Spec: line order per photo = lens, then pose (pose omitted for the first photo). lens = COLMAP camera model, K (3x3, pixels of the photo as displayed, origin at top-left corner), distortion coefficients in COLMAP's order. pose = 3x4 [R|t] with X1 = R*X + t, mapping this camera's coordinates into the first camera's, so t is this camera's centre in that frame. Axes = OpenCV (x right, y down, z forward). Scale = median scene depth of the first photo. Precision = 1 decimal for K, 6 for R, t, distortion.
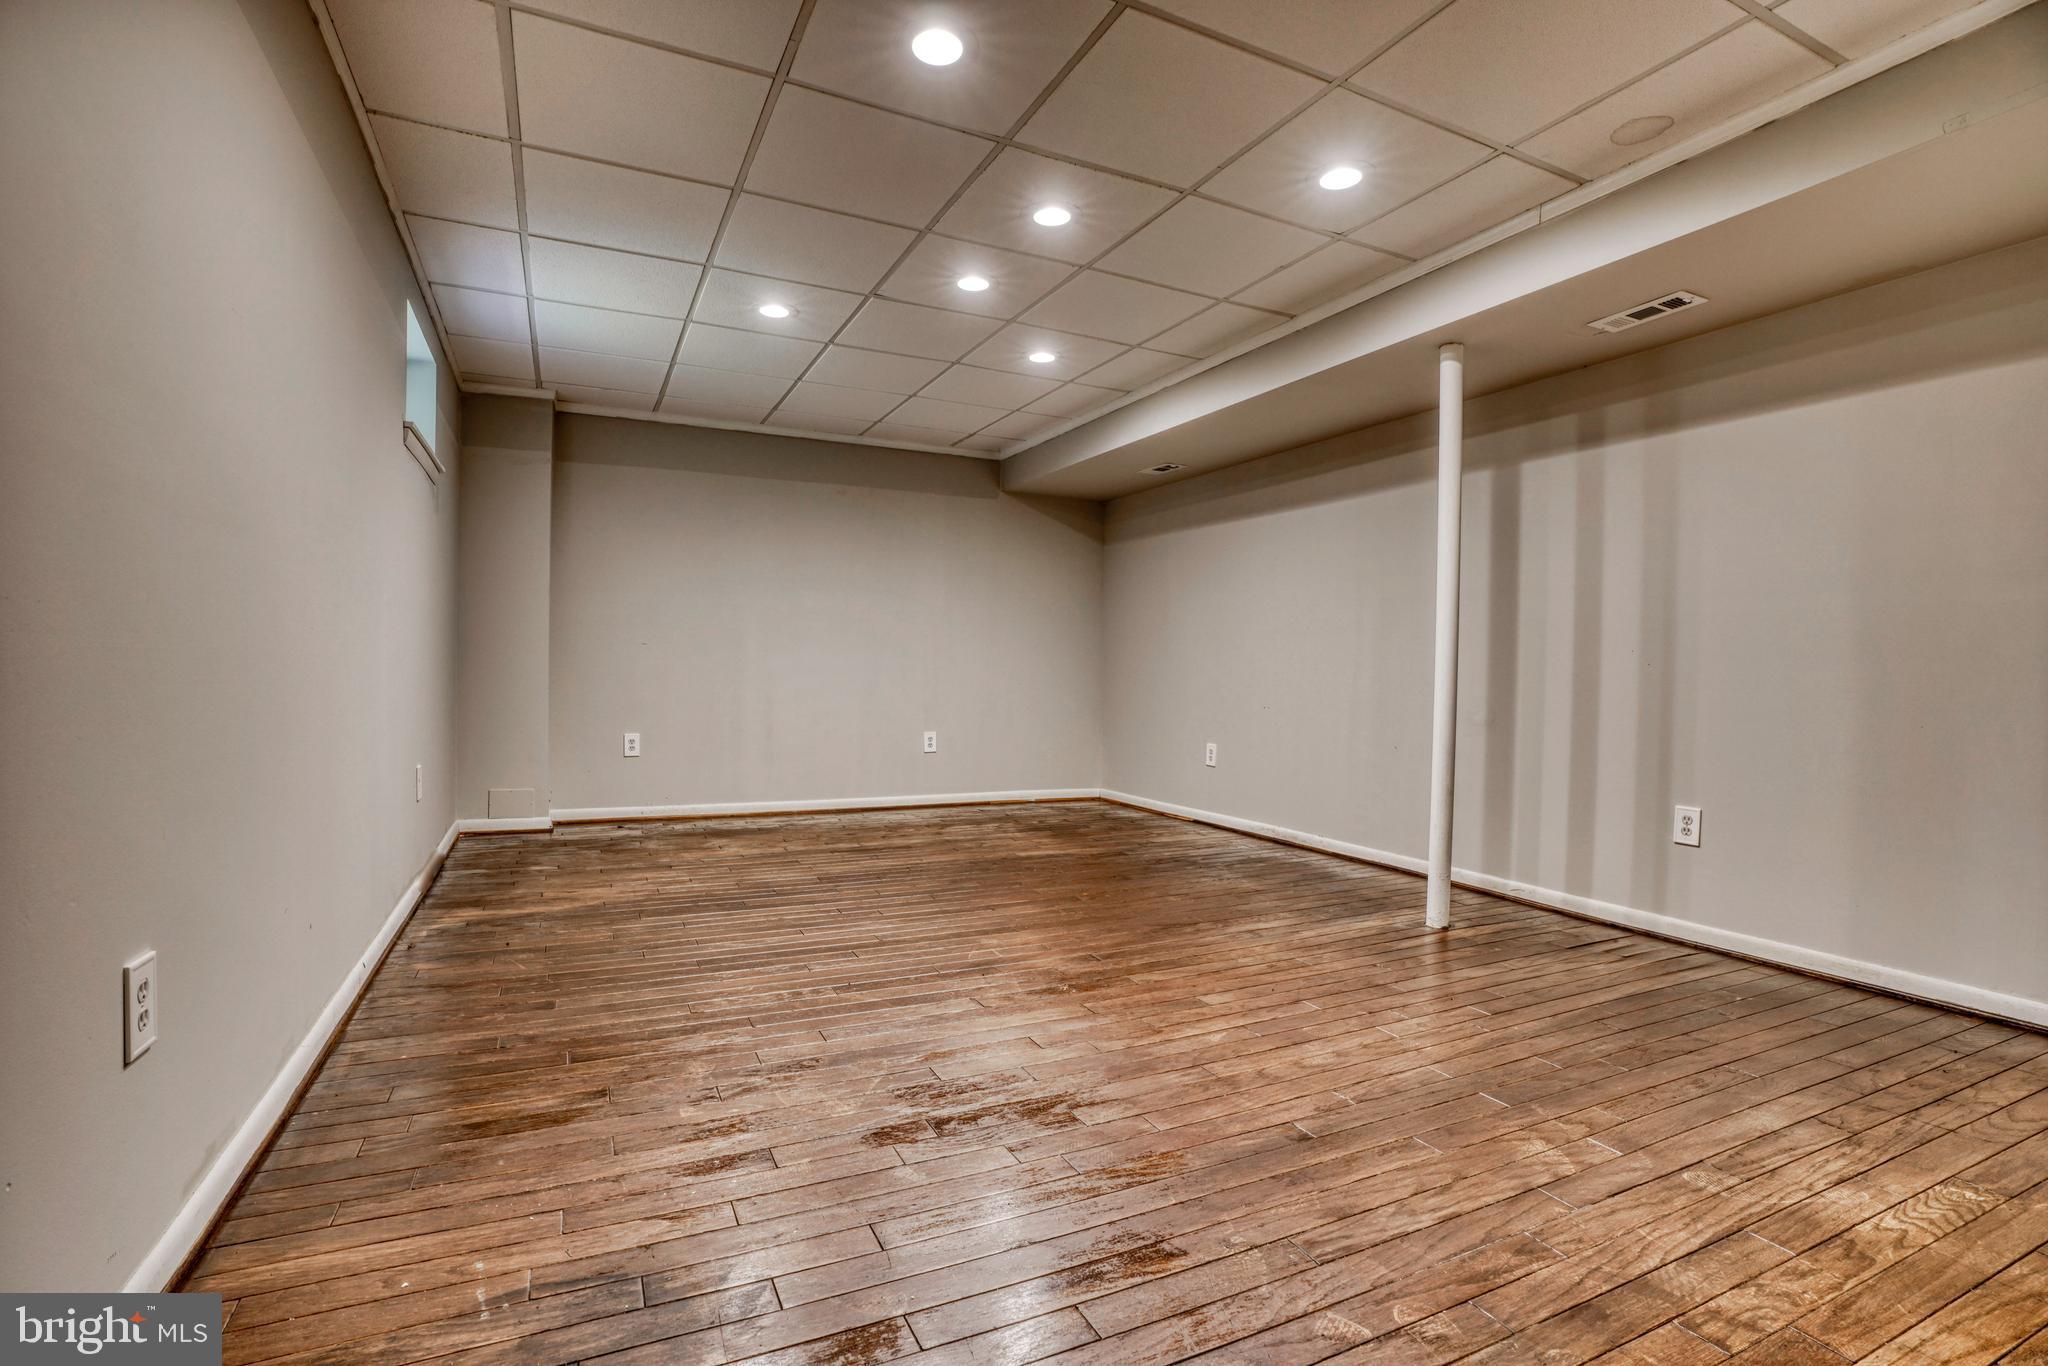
lens RADIAL K [[956.1, 0, 1002.7], [0, 956.1, 665.2], [0, 0, 1]] dist [-0.075560, 0.030354]
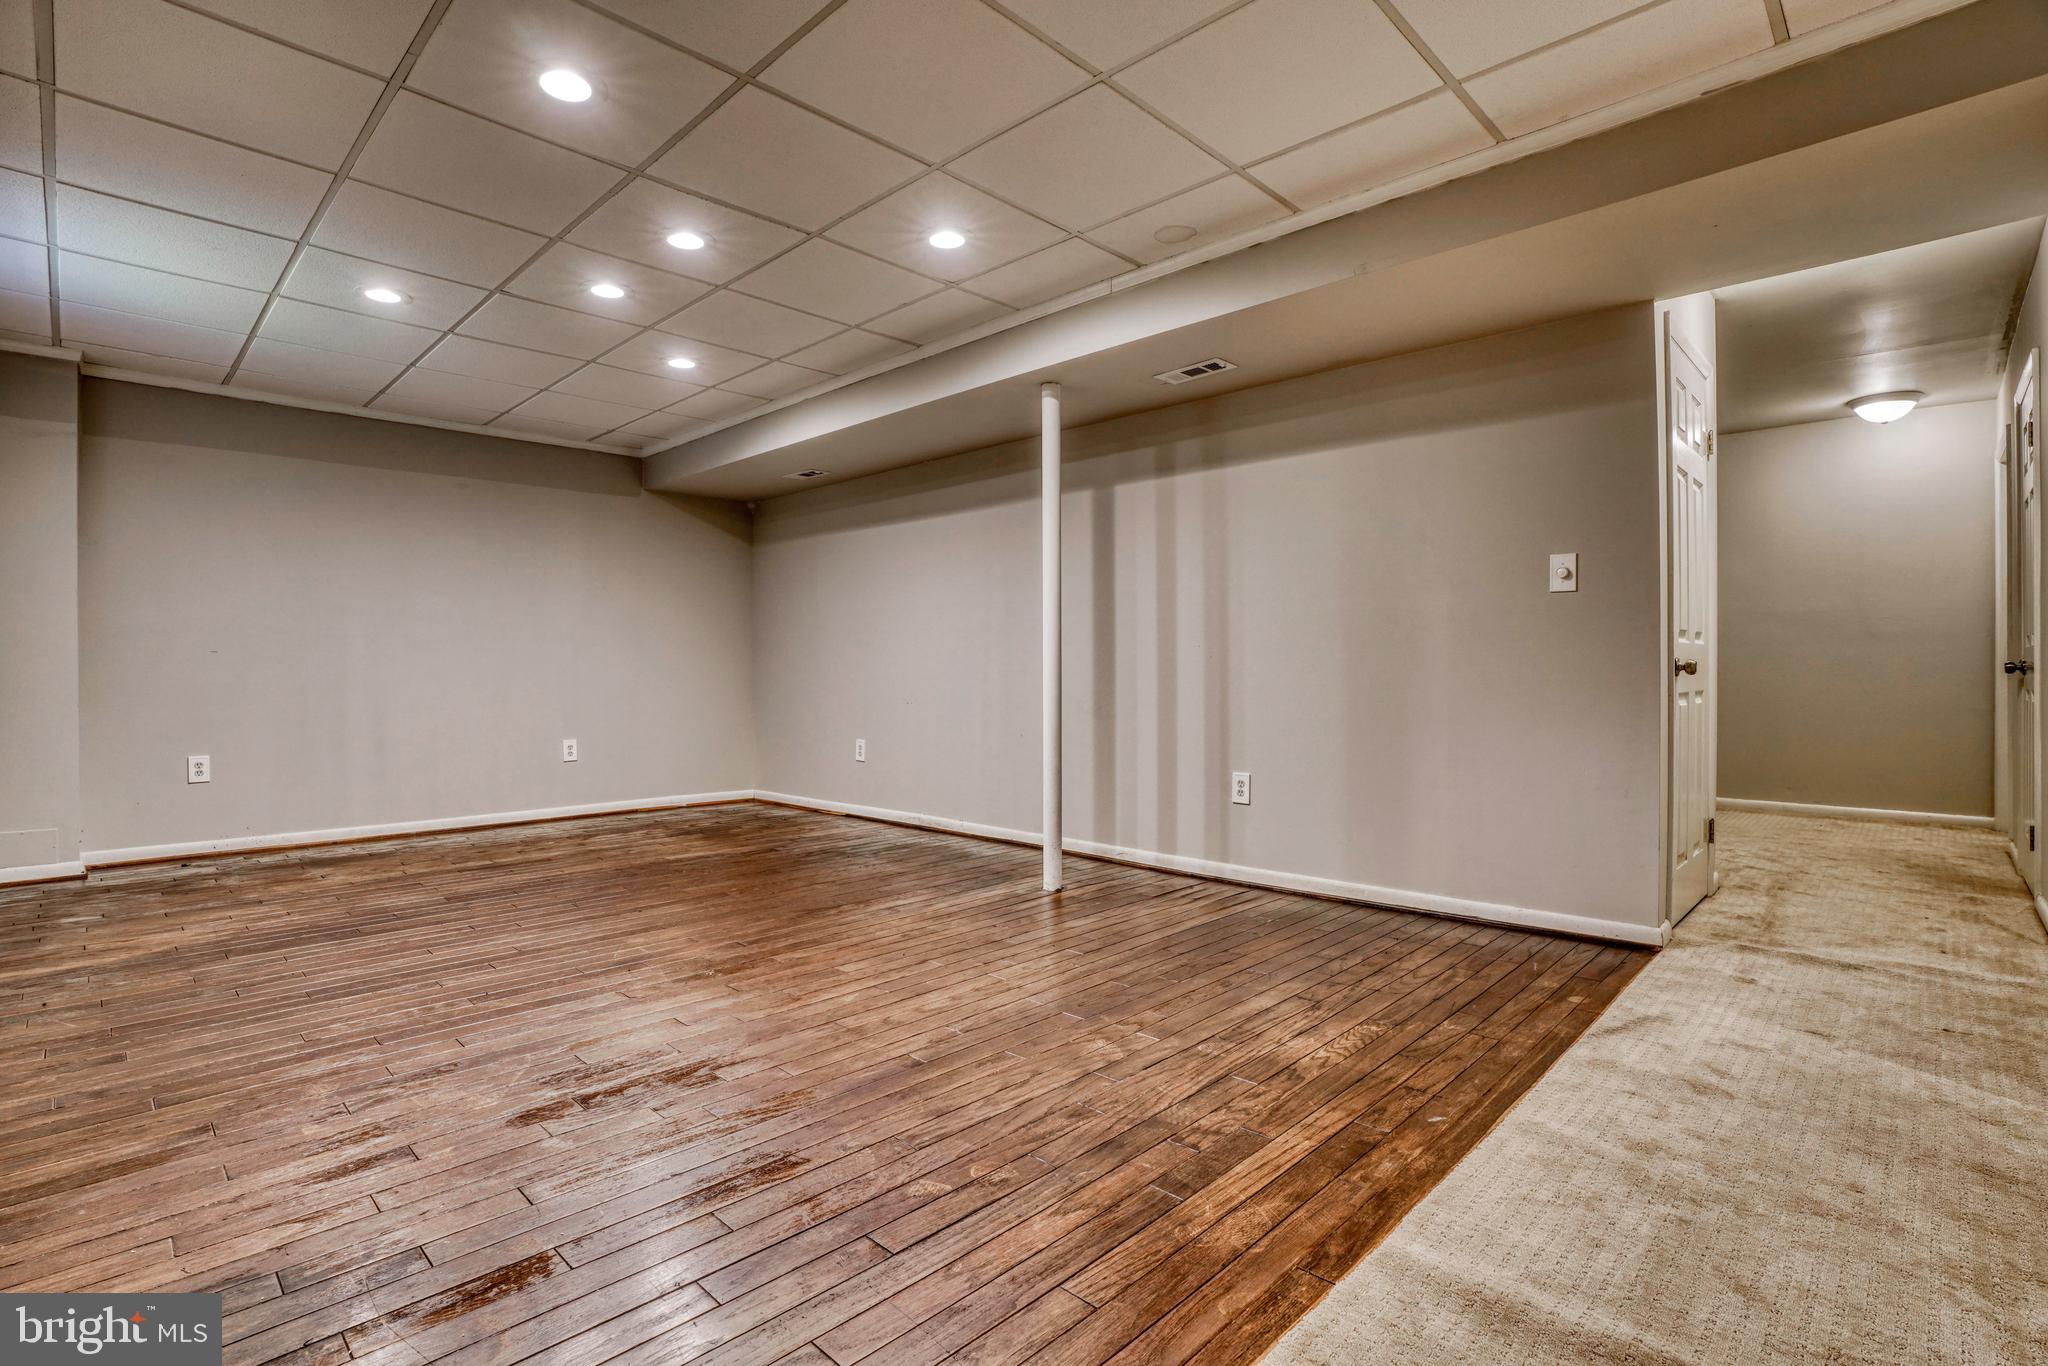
lens RADIAL K [[956.1, 0, 1002.7], [0, 956.1, 665.2], [0, 0, 1]] dist [-0.075560, 0.030354]
pose [[0.937239, -0.018668, 0.348187, 0.011476], [0.018243, 0.999823, 0.004499, -0.001605], [-0.348209, 0.002135, 0.937414, -0.101972]]
